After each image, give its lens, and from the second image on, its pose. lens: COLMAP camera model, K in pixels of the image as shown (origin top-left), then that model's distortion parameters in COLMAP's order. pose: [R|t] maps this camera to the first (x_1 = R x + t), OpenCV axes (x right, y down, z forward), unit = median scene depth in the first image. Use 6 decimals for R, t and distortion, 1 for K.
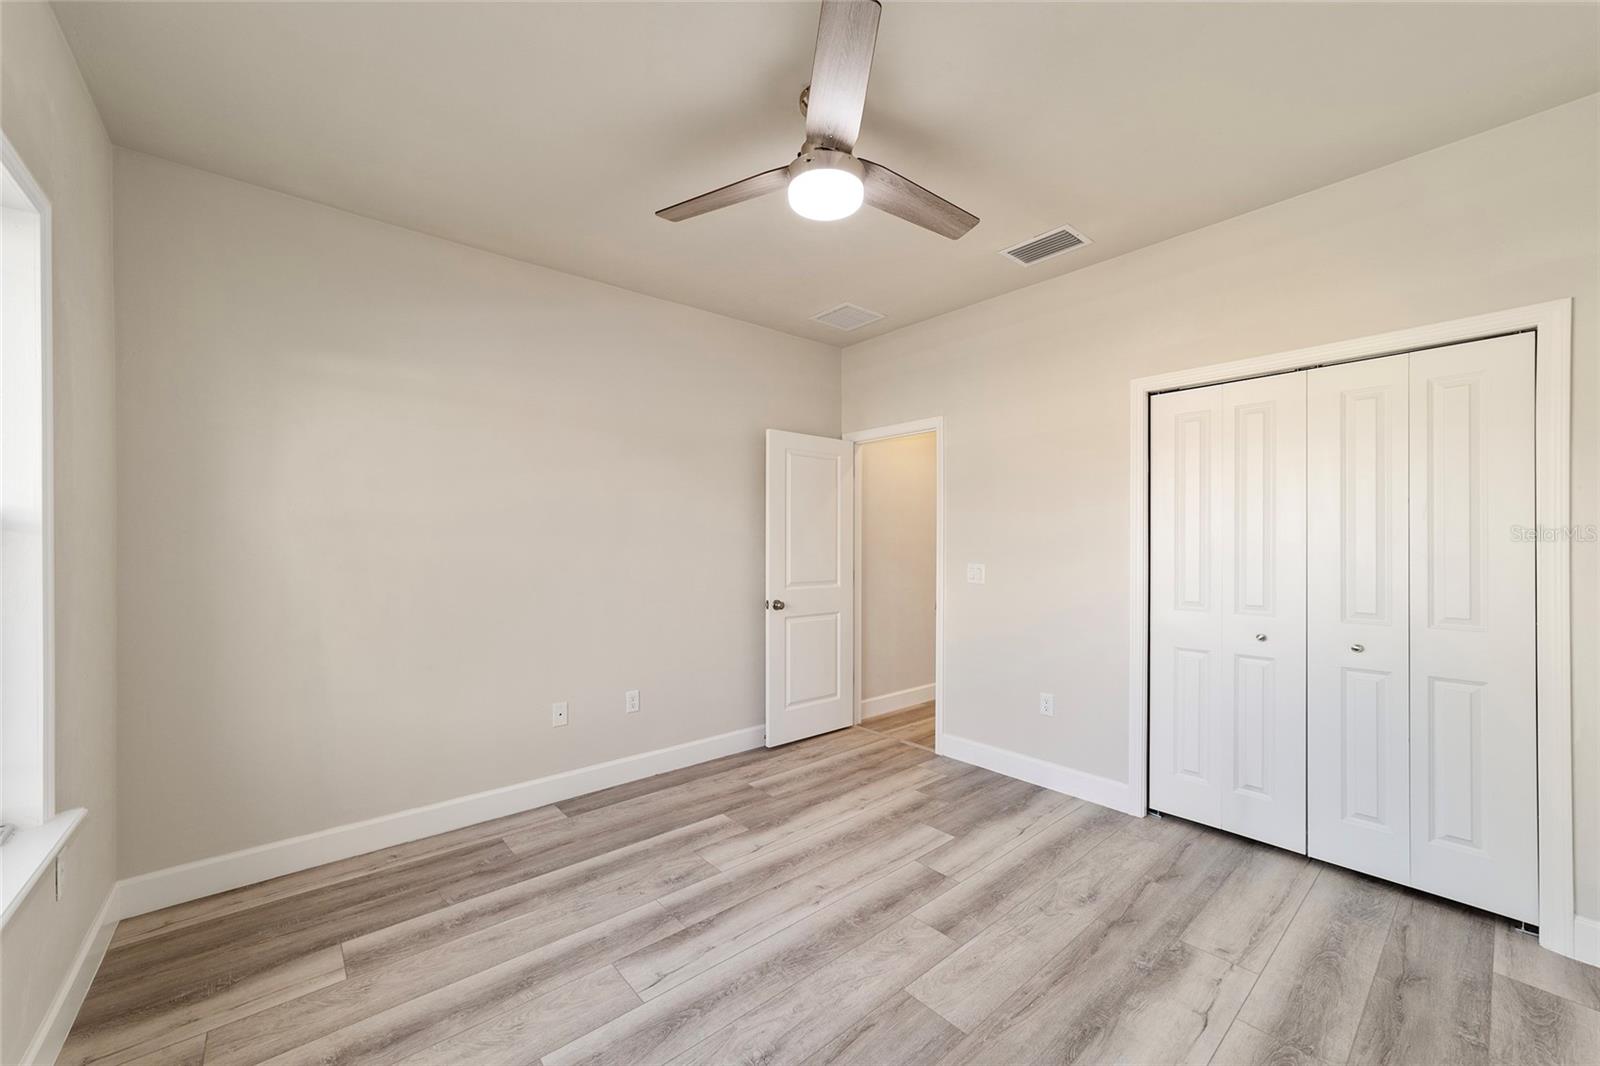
lens RADIAL K [[613.9, 0, 800.6], [0, 613.9, 540.9], [0, 0, 1]] dist [-0.008138, 0.003515]
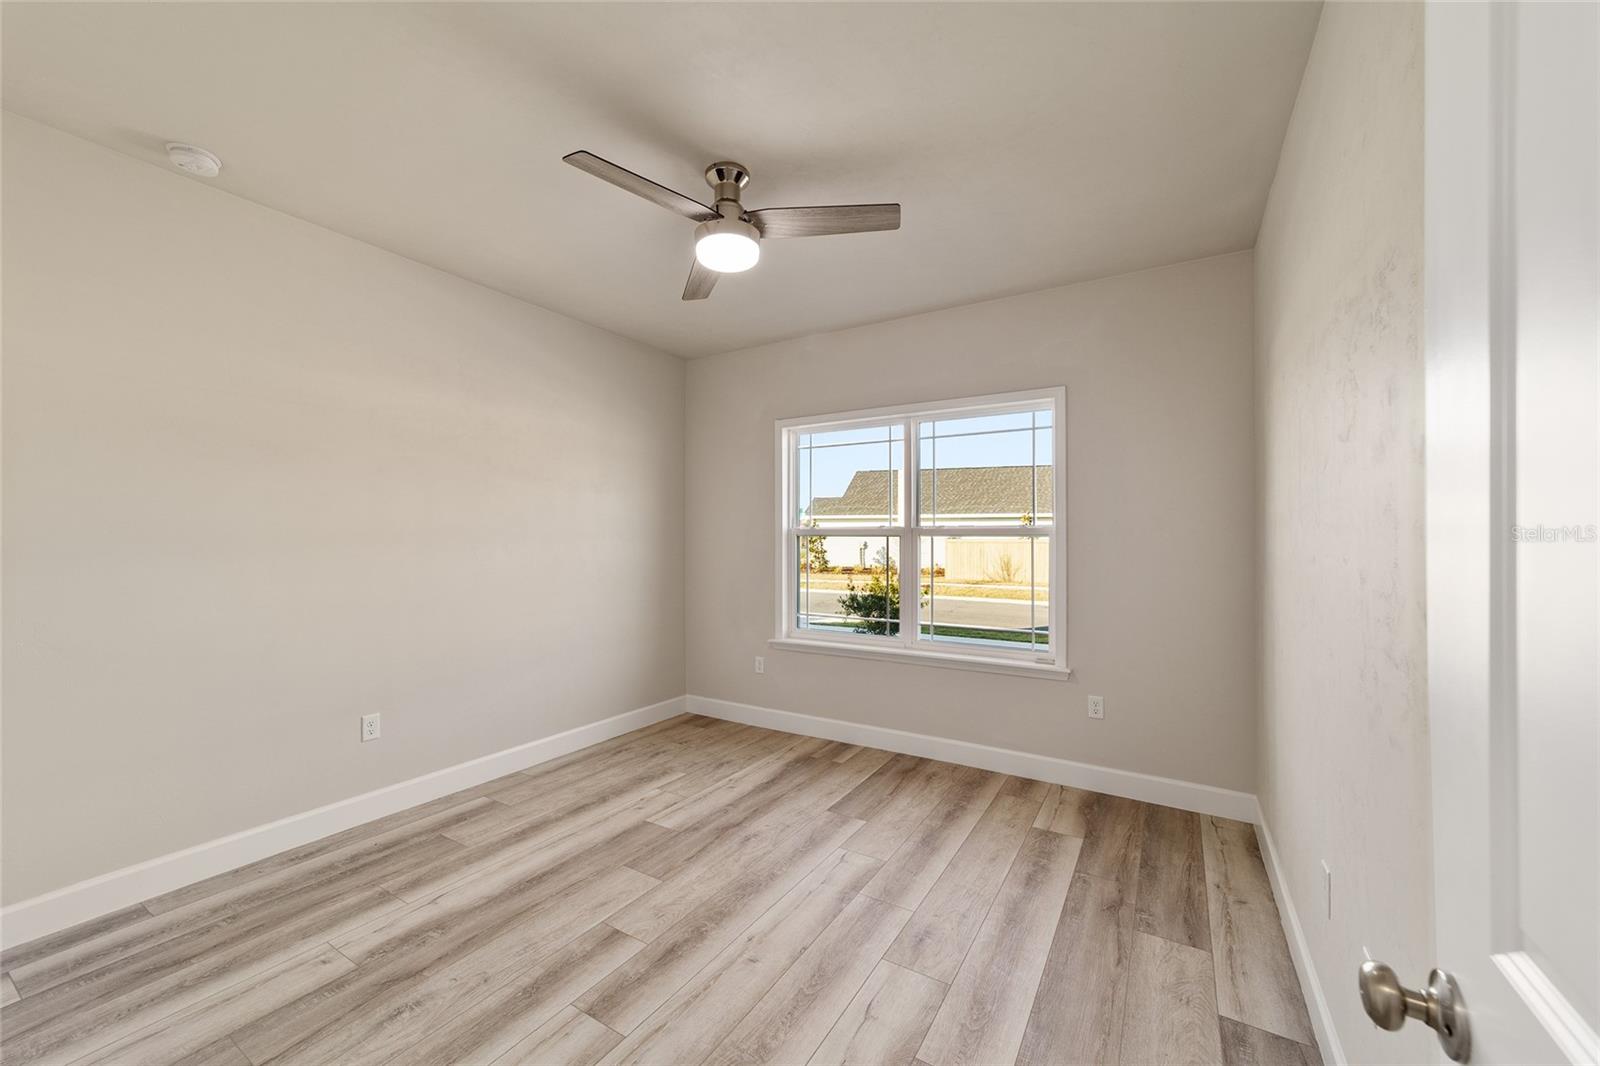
lens RADIAL K [[613.9, 0, 801.5], [0, 613.9, 535.0], [0, 0, 1]] dist [-0.008138, 0.003515]
pose [[-0.950071, -0.002561, -0.312023, 0.264677], [0.000633, 0.999948, -0.010134, -0.000629], [0.312033, -0.009825, -0.950021, 2.089472]]
